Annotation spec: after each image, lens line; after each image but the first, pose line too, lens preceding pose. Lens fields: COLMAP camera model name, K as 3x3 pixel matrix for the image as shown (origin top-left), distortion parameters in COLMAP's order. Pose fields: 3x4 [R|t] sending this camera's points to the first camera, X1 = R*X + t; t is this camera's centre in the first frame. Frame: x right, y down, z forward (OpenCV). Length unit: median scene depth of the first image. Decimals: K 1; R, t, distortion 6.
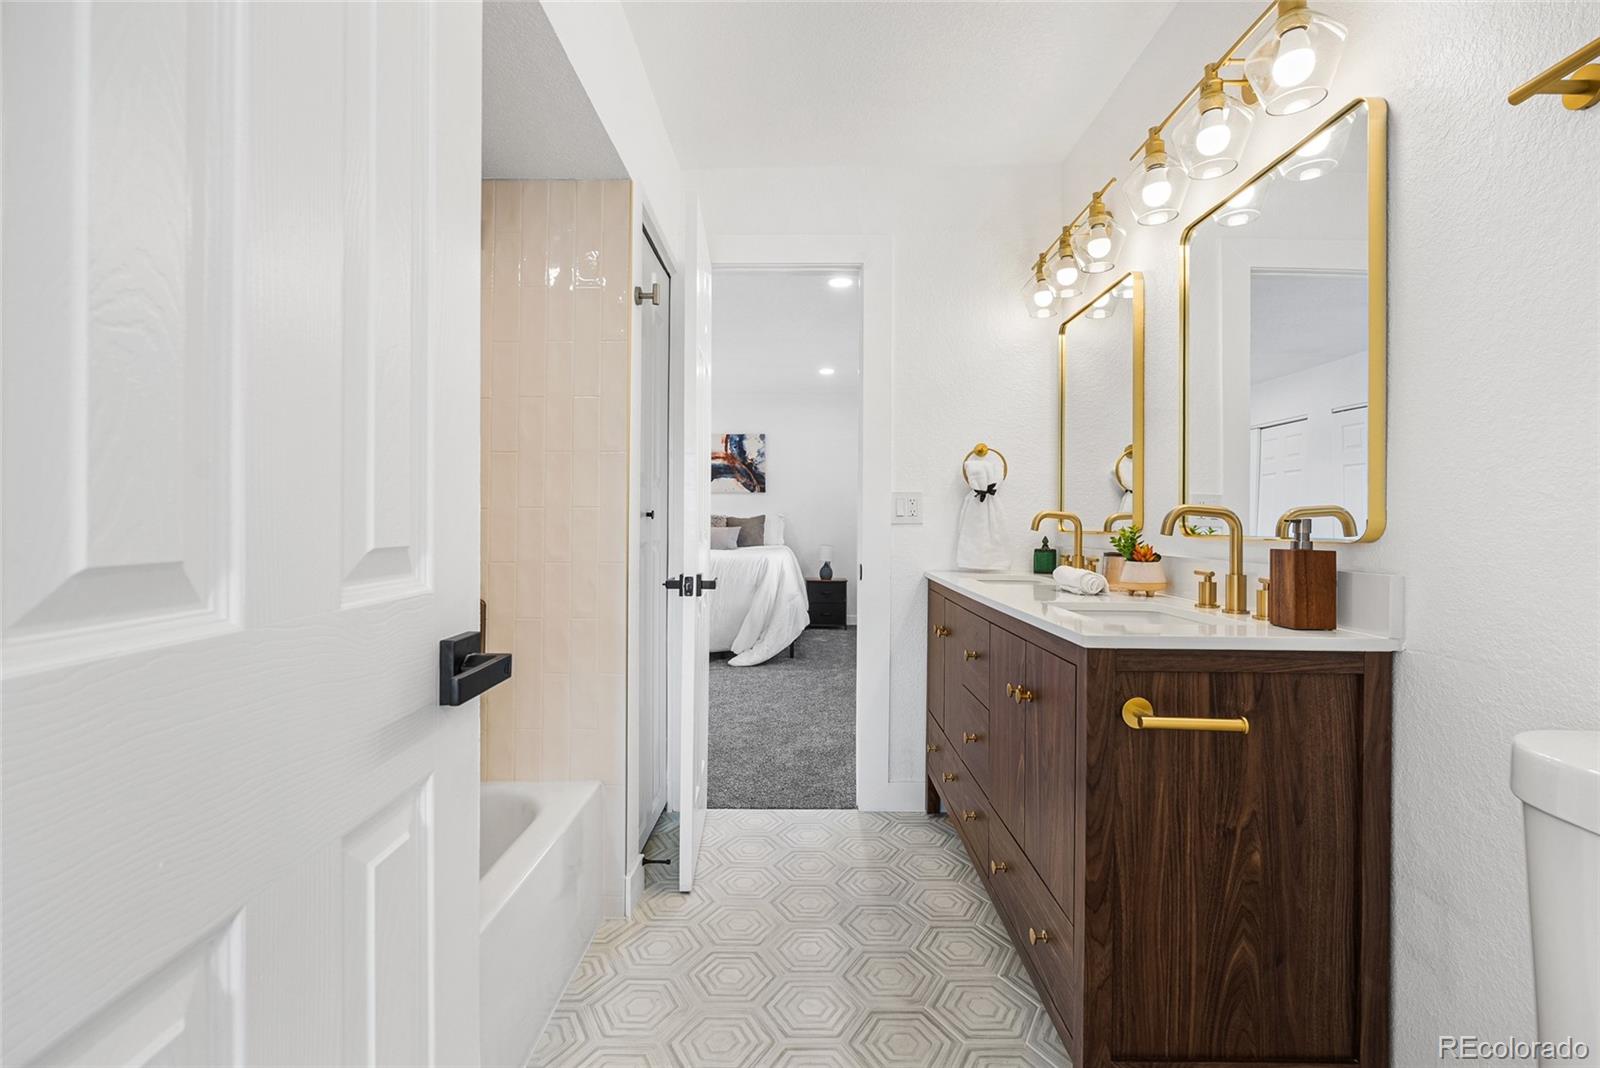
lens RADIAL K [[721.5, 0, 798.9], [0, 721.5, 524.1], [0, 0, 1]] dist [-0.001184, -0.000038]
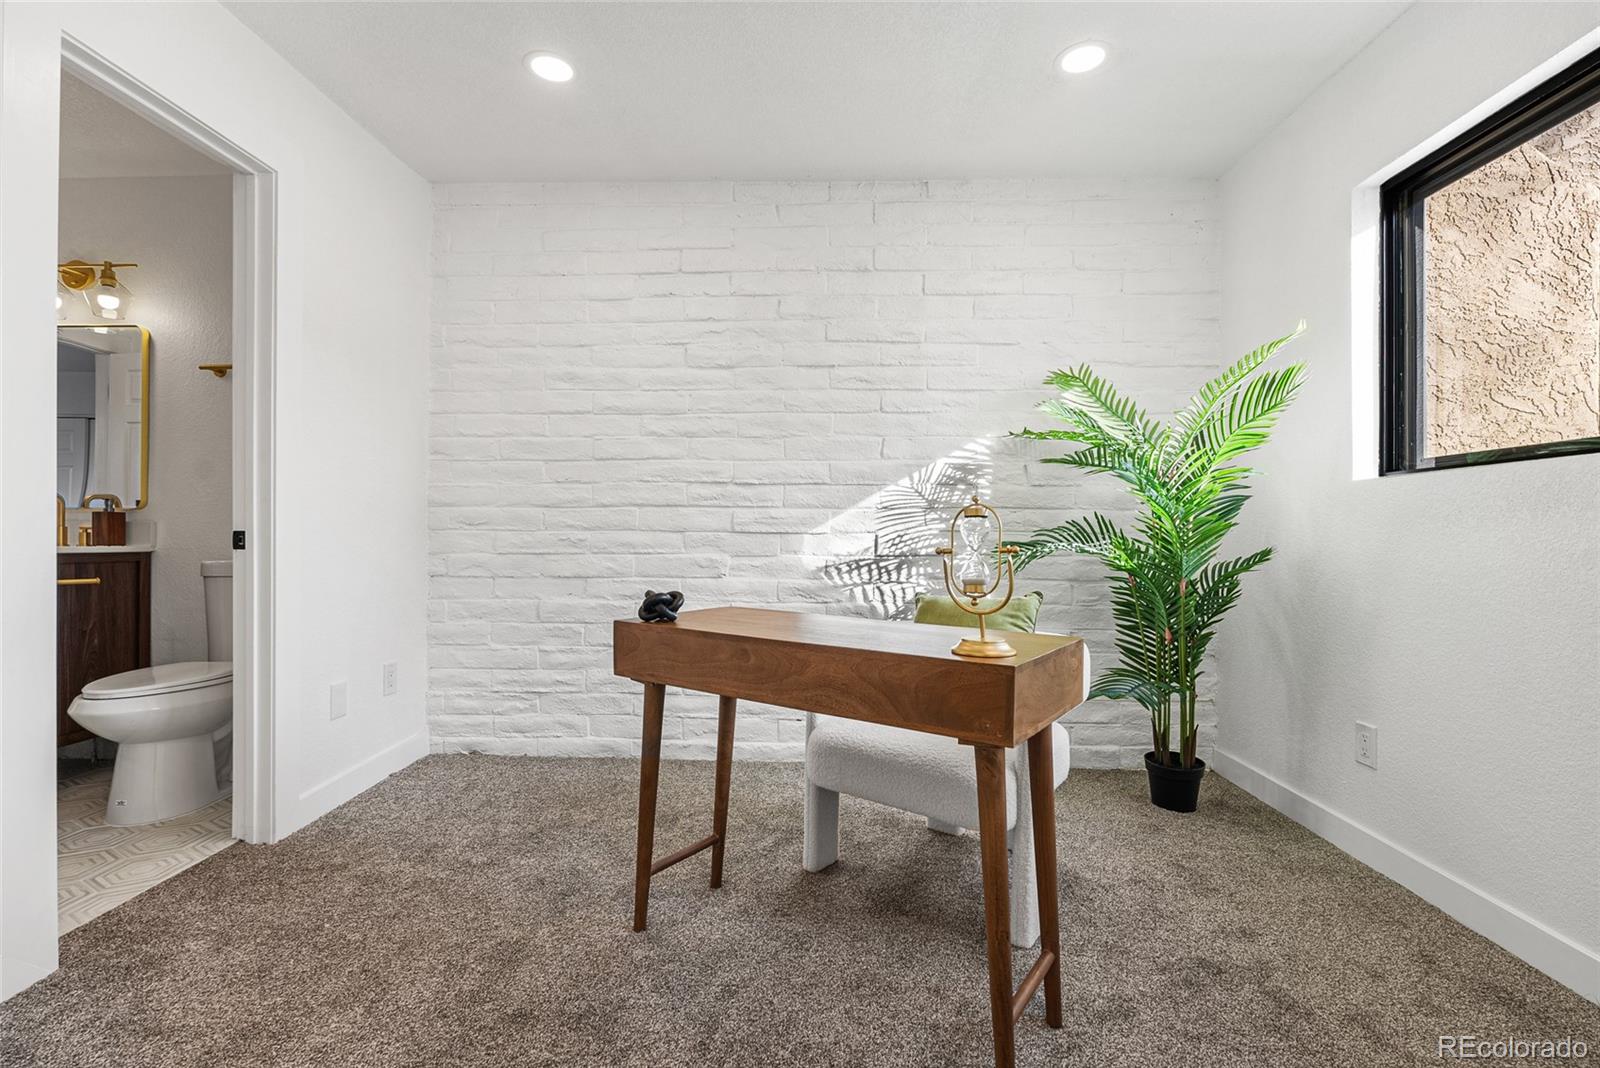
lens RADIAL K [[721.5, 0, 798.9], [0, 721.5, 524.1], [0, 0, 1]] dist [-0.001184, -0.000038]
pose [[0.035890, 0.004596, 0.999345, -1.699012], [0.000093, 0.999989, -0.004603, 0.095435], [-0.999356, 0.000259, 0.035889, -1.430474]]
